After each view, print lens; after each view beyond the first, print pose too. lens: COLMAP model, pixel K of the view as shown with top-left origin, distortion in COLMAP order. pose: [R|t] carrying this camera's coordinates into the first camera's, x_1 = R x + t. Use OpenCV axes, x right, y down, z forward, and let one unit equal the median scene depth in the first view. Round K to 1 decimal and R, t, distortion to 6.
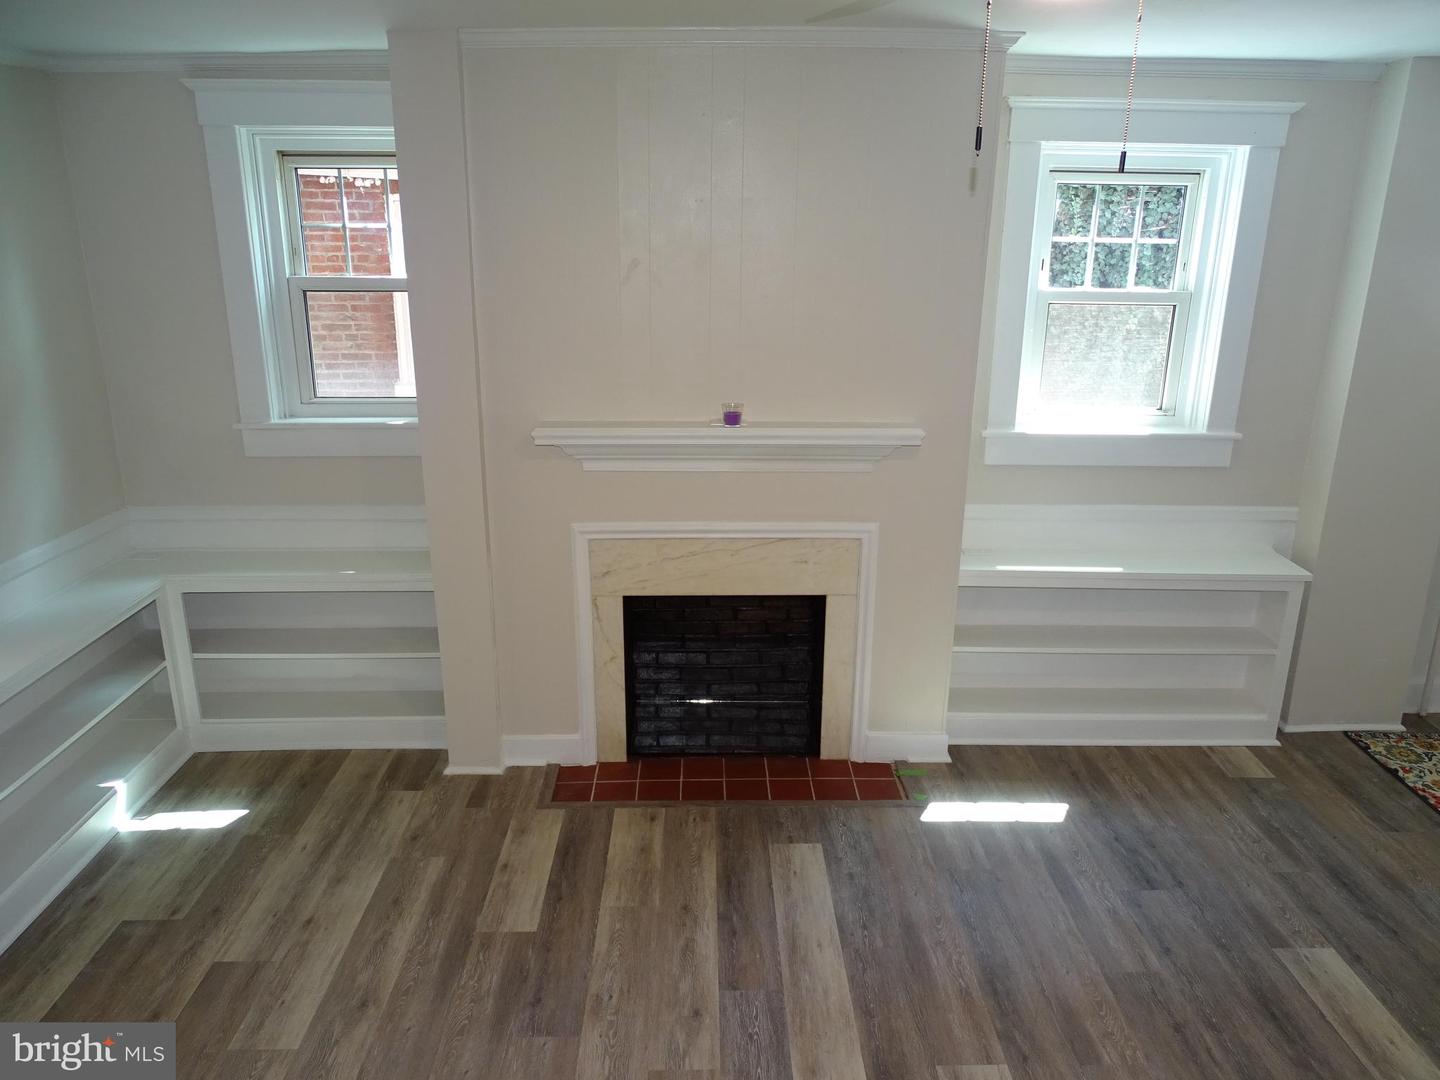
lens RADIAL K [[1023.2, 0, 720.2], [0, 1023.2, 539.8], [0, 0, 1]] dist [-0.014566, 0.007790]
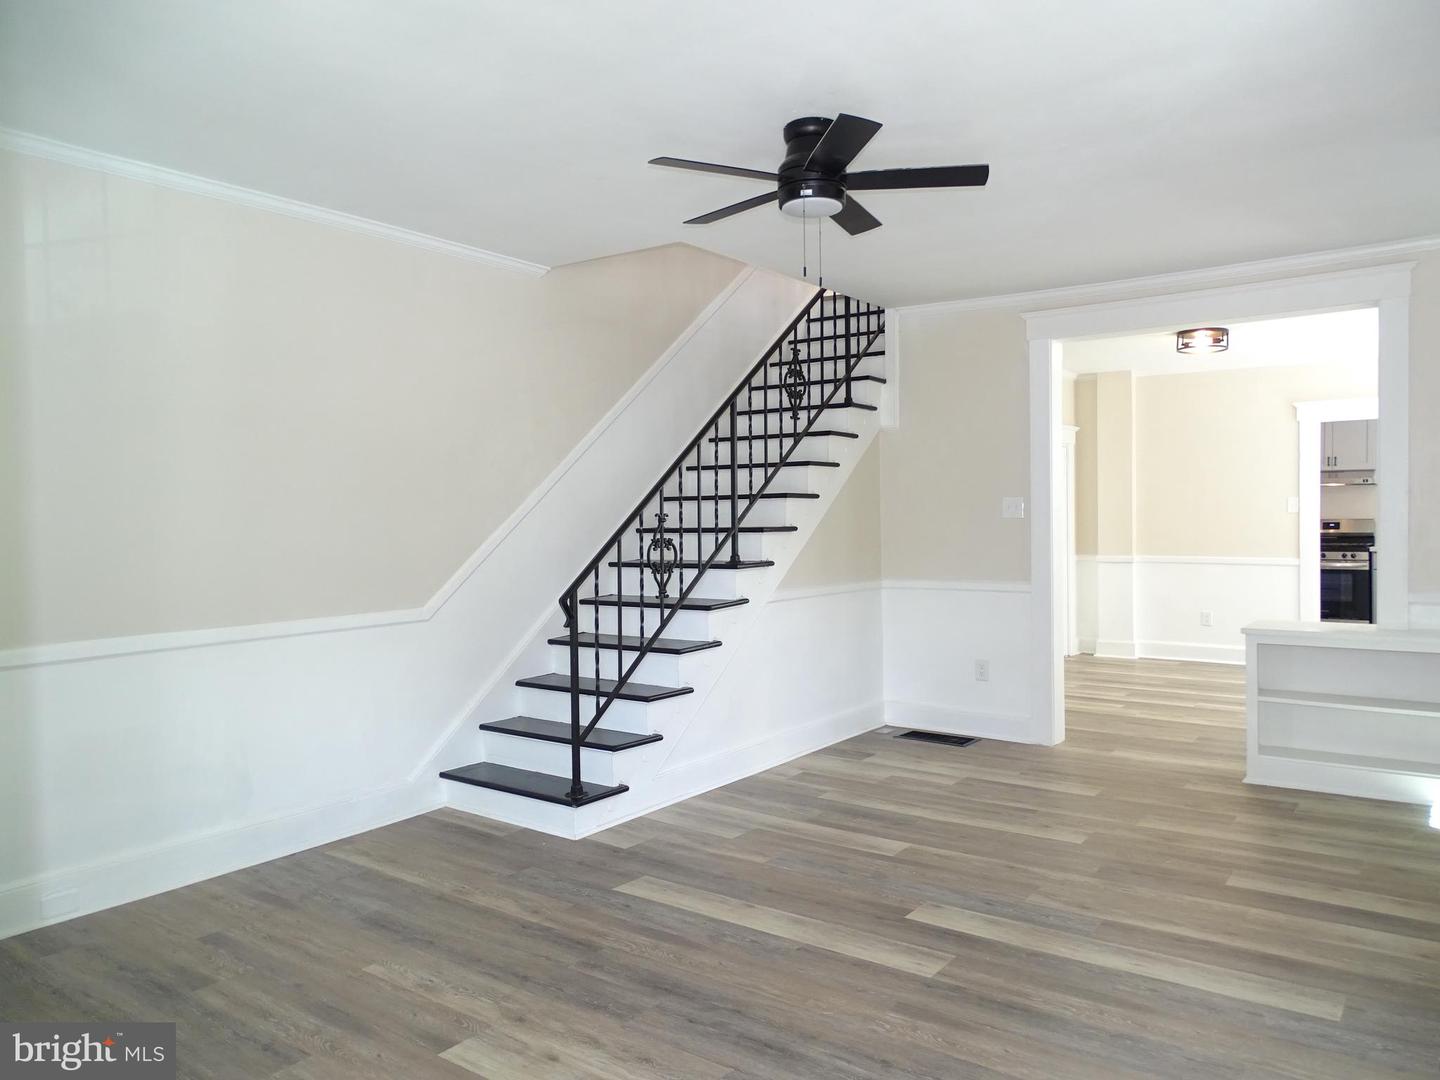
lens RADIAL K [[1023.2, 0, 716.0], [0, 1023.2, 539.2], [0, 0, 1]] dist [-0.014566, 0.007790]
pose [[-0.612269, 0.026540, -0.790204, 1.171709], [-0.218916, 0.954672, 0.201685, -0.111777], [0.759738, 0.296473, -0.578707, 1.192262]]
